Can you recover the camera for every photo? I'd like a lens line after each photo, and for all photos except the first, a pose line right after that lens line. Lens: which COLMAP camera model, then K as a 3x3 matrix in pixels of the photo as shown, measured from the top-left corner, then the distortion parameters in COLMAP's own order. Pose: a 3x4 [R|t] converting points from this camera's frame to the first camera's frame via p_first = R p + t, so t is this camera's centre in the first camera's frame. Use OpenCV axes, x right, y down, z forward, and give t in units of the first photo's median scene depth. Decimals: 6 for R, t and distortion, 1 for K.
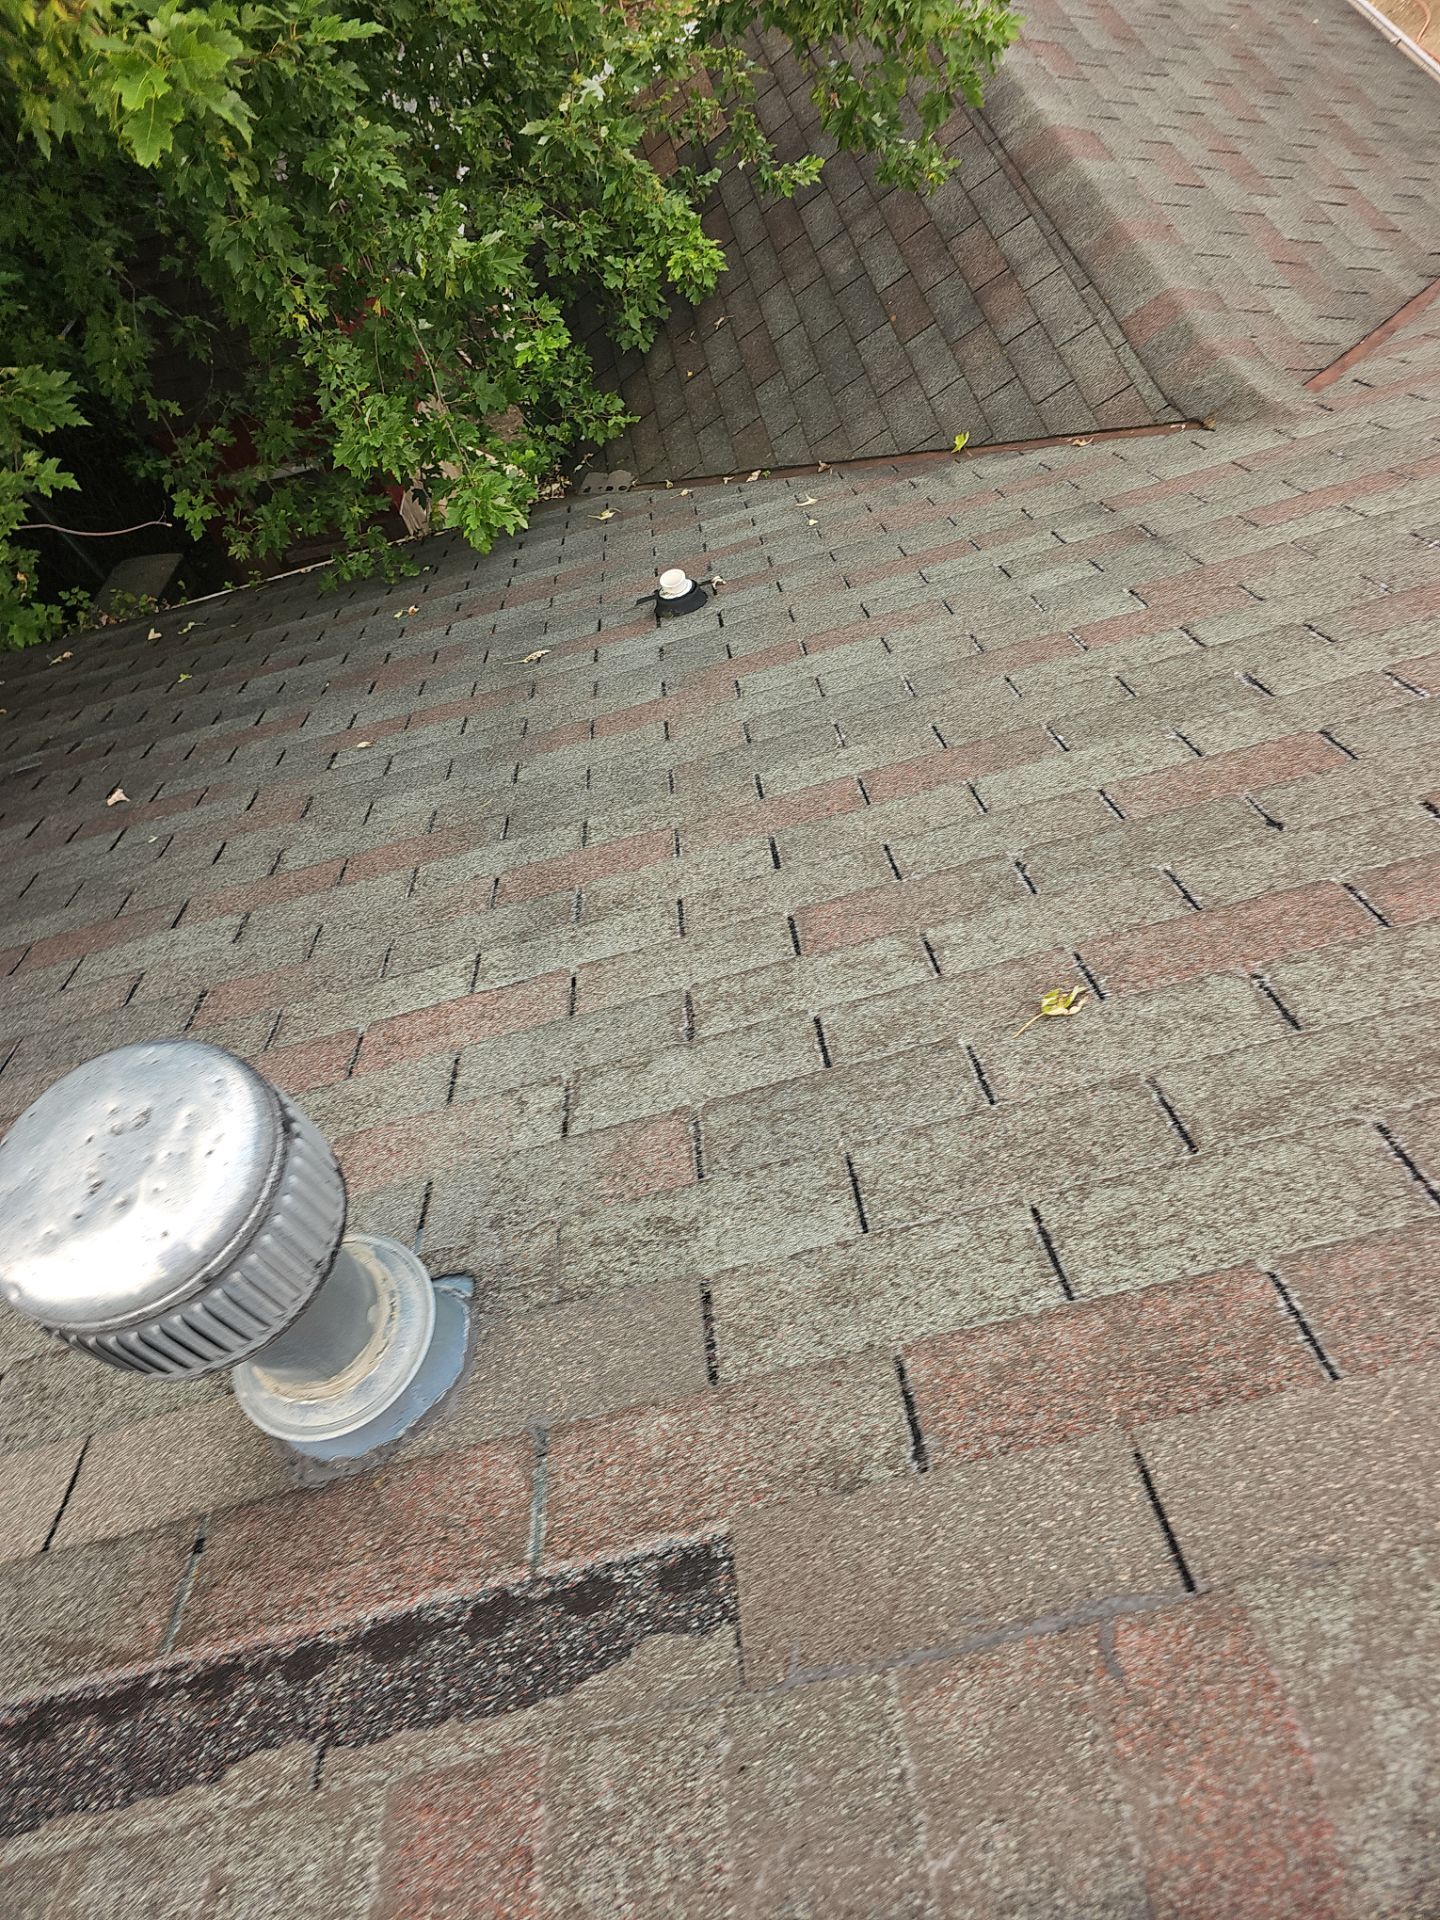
lens RADIAL K [[1267.5, 0, 679.0], [0, 1267.5, 936.1], [0, 0, 1]] dist [0.077023, -0.062874]
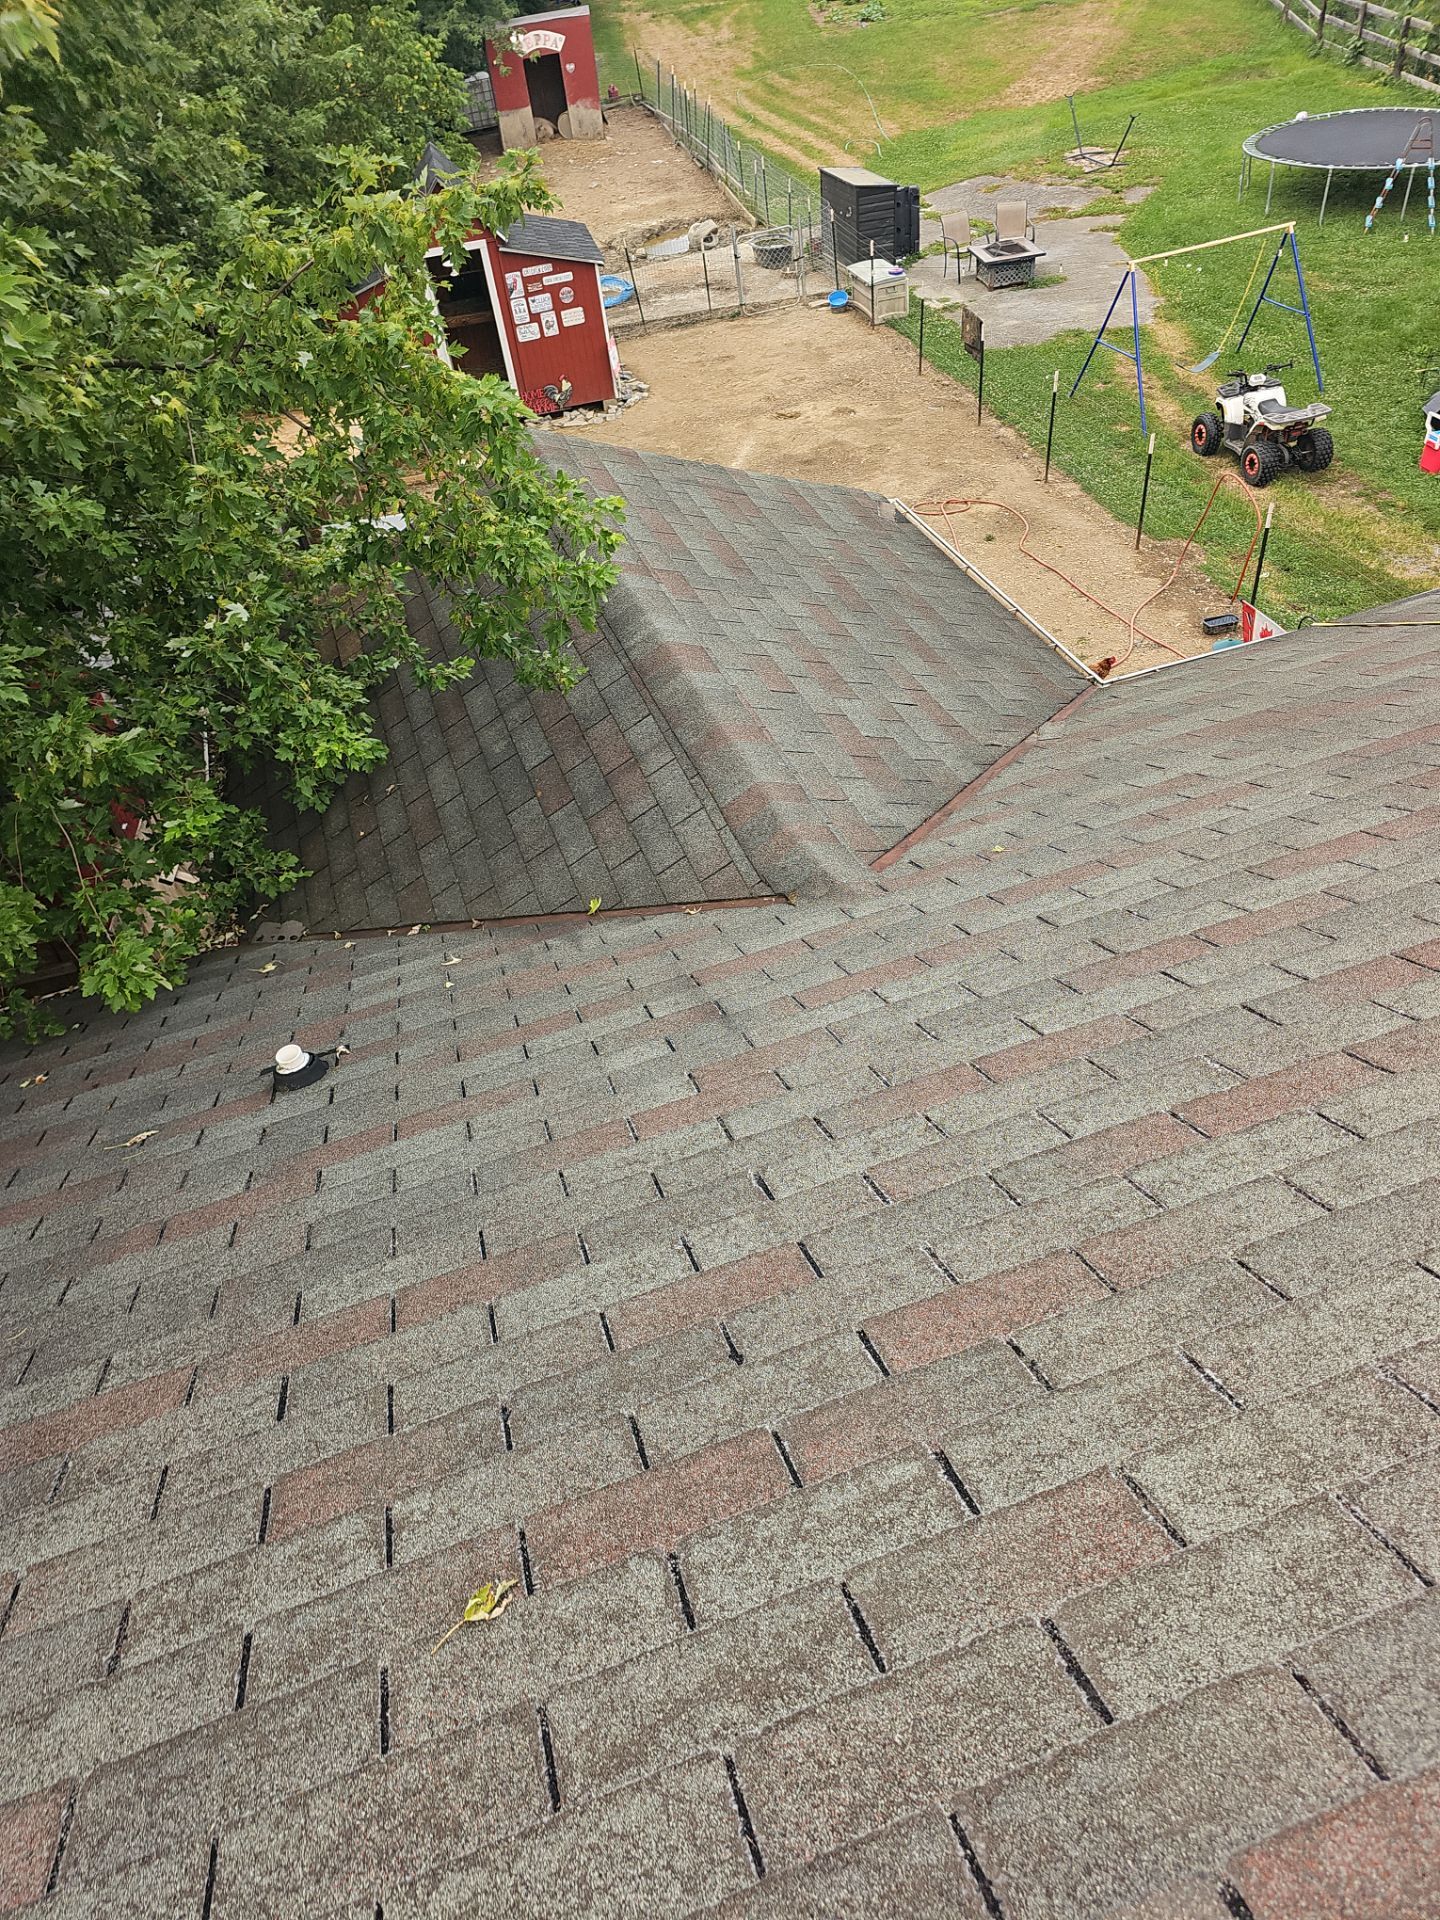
lens RADIAL K [[1264.5, 0, 720.0], [0, 1264.5, 960.0], [0, 0, 1]] dist [0.070310, -0.061123]
pose [[0.984376, -0.031352, 0.173267, 0.161301], [0.073633, 0.967146, -0.243324, -0.084076], [-0.159946, 0.252281, 0.954344, -0.033348]]
